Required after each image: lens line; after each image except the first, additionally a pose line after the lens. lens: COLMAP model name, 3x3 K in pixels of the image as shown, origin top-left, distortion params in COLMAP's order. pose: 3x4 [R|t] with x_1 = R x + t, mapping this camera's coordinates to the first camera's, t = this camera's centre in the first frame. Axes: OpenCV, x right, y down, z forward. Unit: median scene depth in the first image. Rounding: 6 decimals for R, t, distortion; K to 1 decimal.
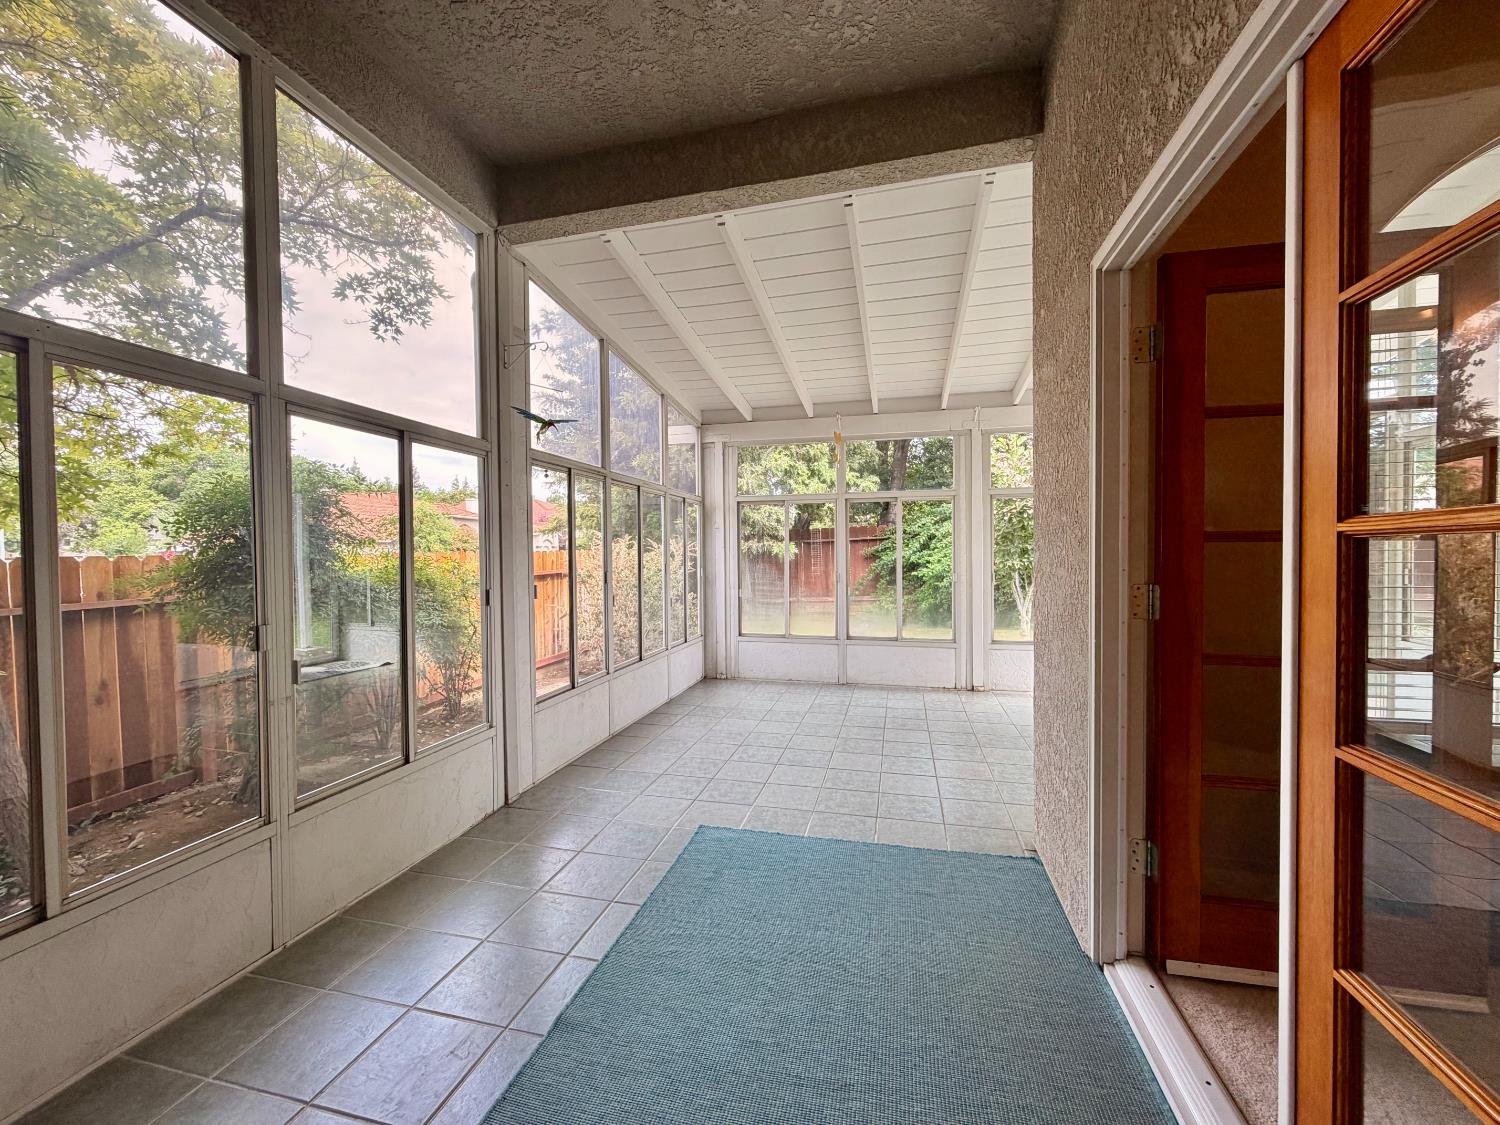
lens RADIAL K [[595.5, 0, 746.1], [0, 595.5, 562.9], [0, 0, 1]] dist [0.000030, 0.000218]
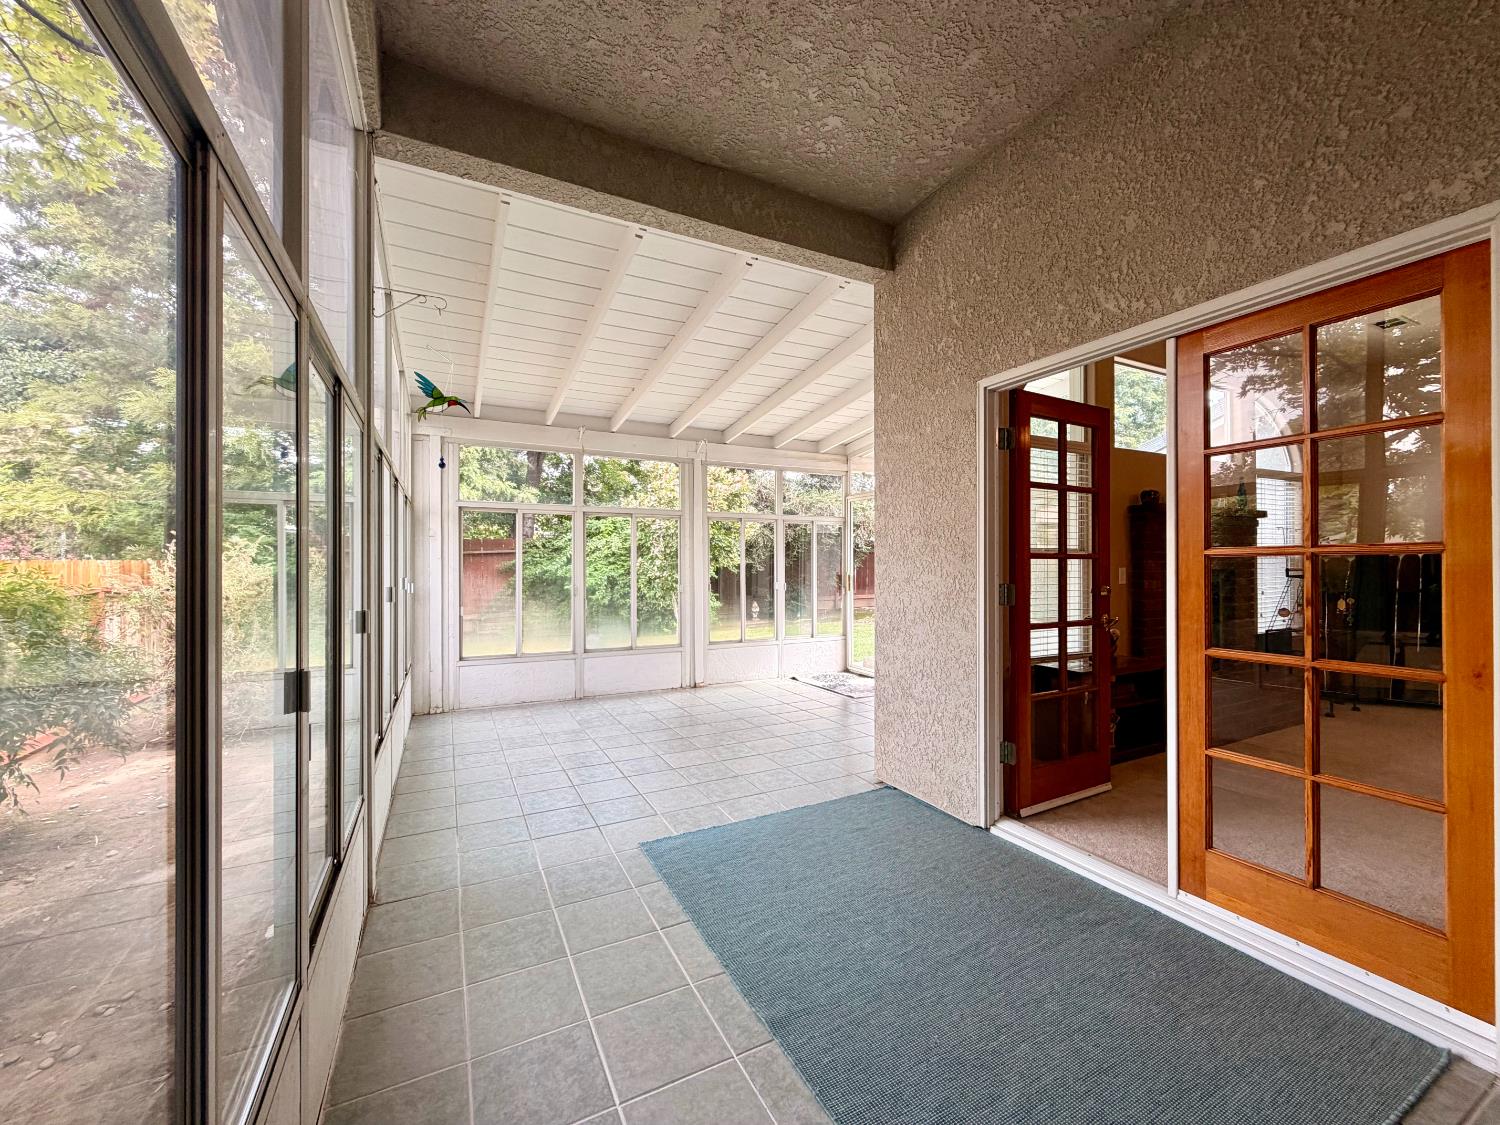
lens RADIAL K [[595.5, 0, 746.1], [0, 595.5, 562.9], [0, 0, 1]] dist [0.000030, 0.000218]
pose [[0.753259, 0.009446, 0.657656, -0.386542], [0.007374, 0.999713, -0.022805, 0.003994], [-0.657683, 0.022027, 0.752973, 0.094424]]
